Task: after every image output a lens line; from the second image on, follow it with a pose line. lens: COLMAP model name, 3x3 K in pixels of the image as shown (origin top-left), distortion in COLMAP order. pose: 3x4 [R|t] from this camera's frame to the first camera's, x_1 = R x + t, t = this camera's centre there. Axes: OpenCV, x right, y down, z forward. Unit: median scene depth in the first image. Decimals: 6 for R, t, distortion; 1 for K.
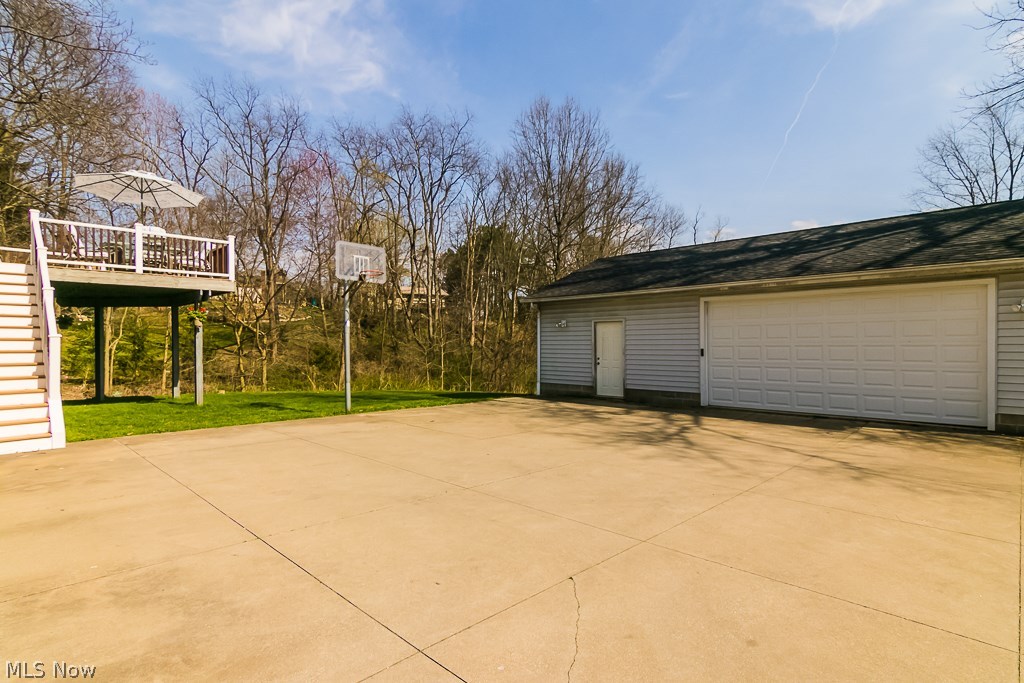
lens RADIAL K [[523.8, 0, 509.3], [0, 523.8, 345.9], [0, 0, 1]] dist [-0.000535, -0.000184]
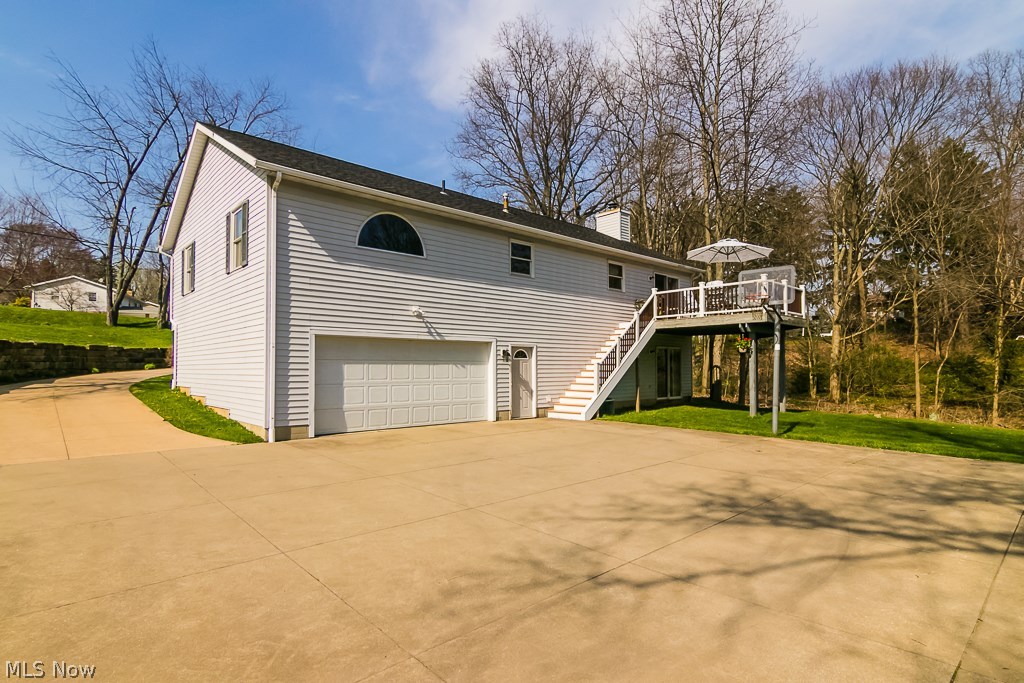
lens RADIAL K [[523.8, 0, 509.3], [0, 523.8, 345.9], [0, 0, 1]] dist [-0.000535, -0.000184]
pose [[-0.049616, -0.030725, -0.998296, 1.012640], [-0.008510, 0.999503, -0.030339, -0.015264], [0.998732, 0.006990, -0.049853, 0.745938]]
